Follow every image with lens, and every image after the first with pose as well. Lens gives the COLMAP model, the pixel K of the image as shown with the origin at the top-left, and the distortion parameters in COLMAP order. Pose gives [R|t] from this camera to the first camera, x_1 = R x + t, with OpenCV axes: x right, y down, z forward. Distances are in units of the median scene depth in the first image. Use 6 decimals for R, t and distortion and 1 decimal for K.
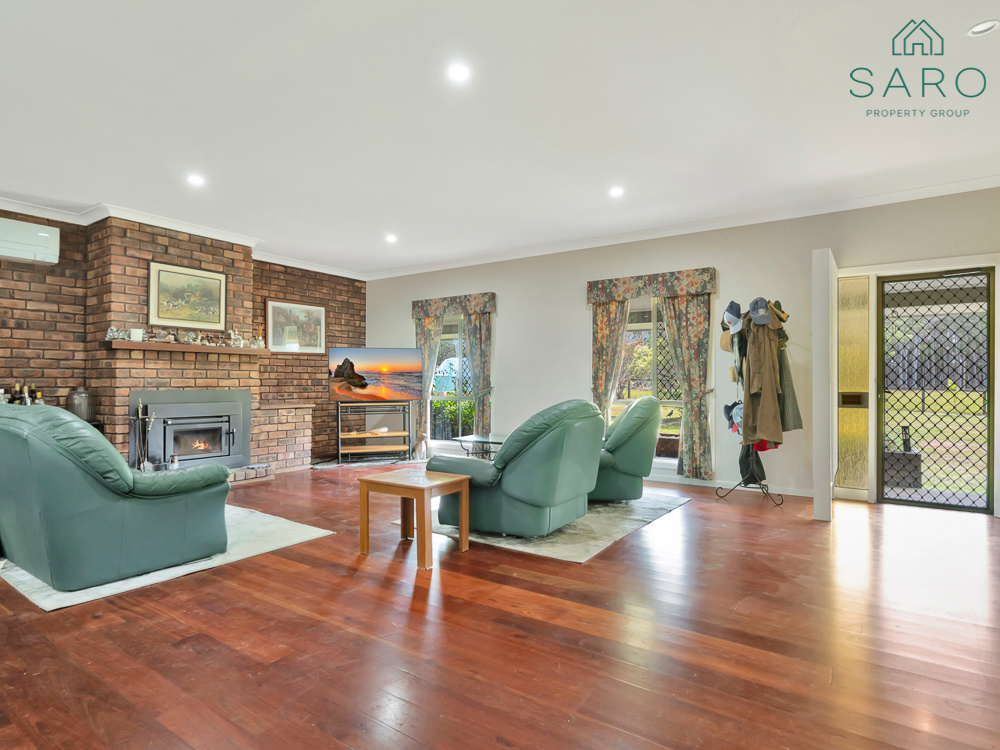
lens RADIAL K [[545.3, 0, 504.0], [0, 545.3, 376.8], [0, 0, 1]] dist [-0.007111, 0.003013]
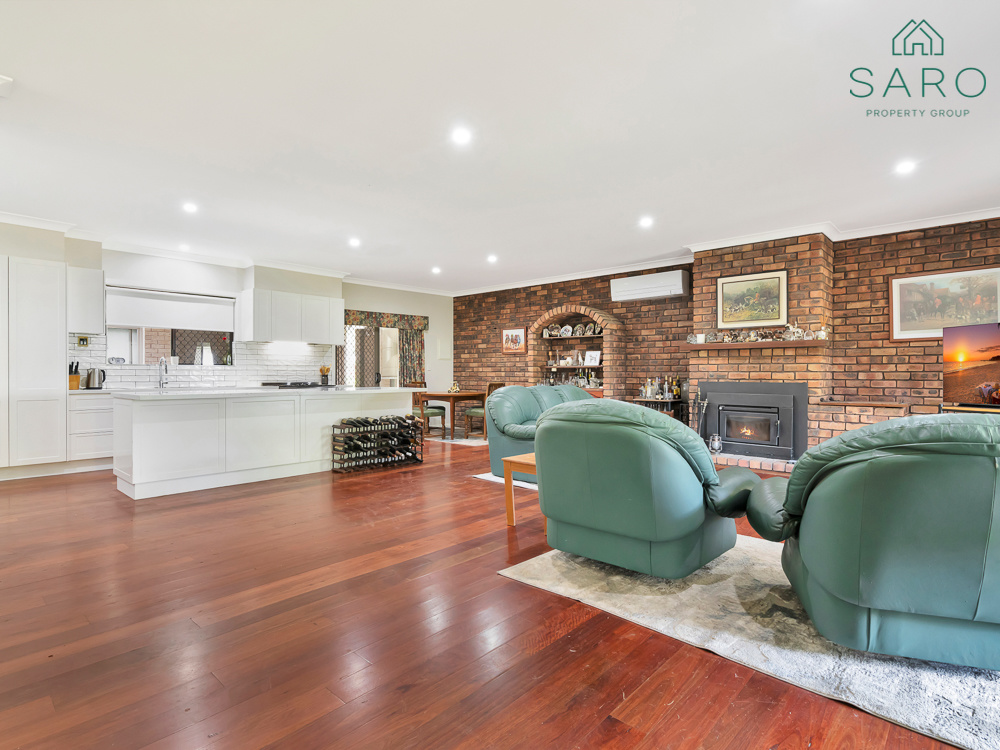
lens RADIAL K [[523.6, 0, 503.7], [0, 523.6, 374.3], [0, 0, 1]] dist [0.001073, 0.000337]
pose [[-0.152850, 0.000709, -0.988249, 0.575495], [0.006302, 0.999980, -0.000257, 0.005254], [0.988229, -0.006267, -0.152851, 0.656339]]
